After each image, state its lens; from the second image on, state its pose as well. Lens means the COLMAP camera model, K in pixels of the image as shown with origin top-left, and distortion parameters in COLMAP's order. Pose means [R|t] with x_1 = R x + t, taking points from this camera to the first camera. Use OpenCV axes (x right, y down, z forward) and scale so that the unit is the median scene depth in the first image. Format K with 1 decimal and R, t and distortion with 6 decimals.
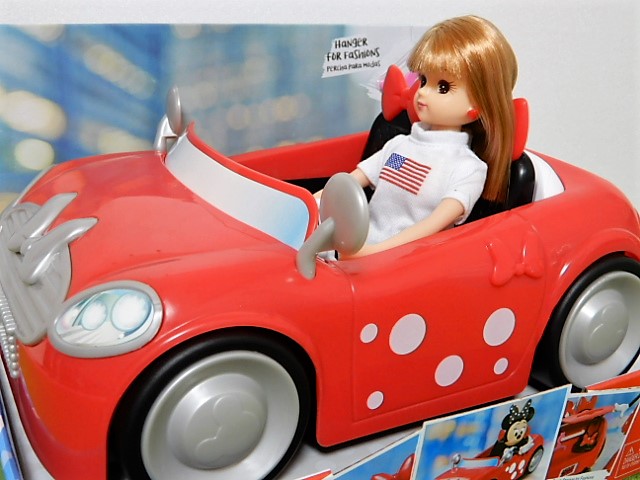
lens RADIAL K [[764.3, 0, 320.0], [0, 764.3, 240.0], [0, 0, 1]] dist [-0.012146, -0.009006]
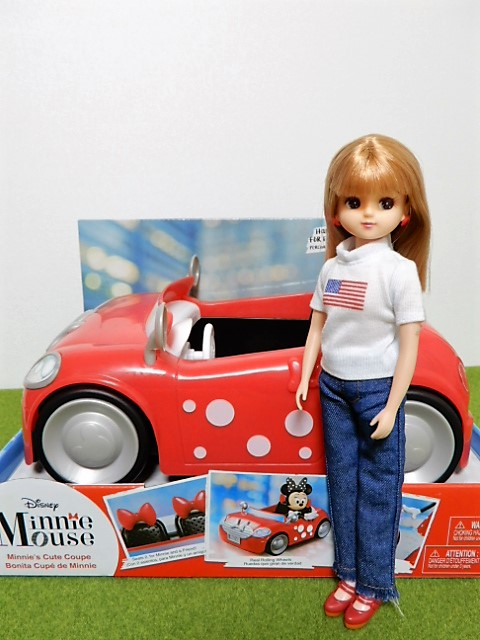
lens RADIAL K [[554.9, 0, 240.0], [0, 554.9, 320.0], [0, 0, 1]] dist [-0.000982, -0.006461]
pose [[0.862849, 0.078732, -0.499293, 0.617567], [-0.130552, 0.988991, -0.069661, 0.010170], [0.488312, 0.125291, 0.863628, 0.031588]]
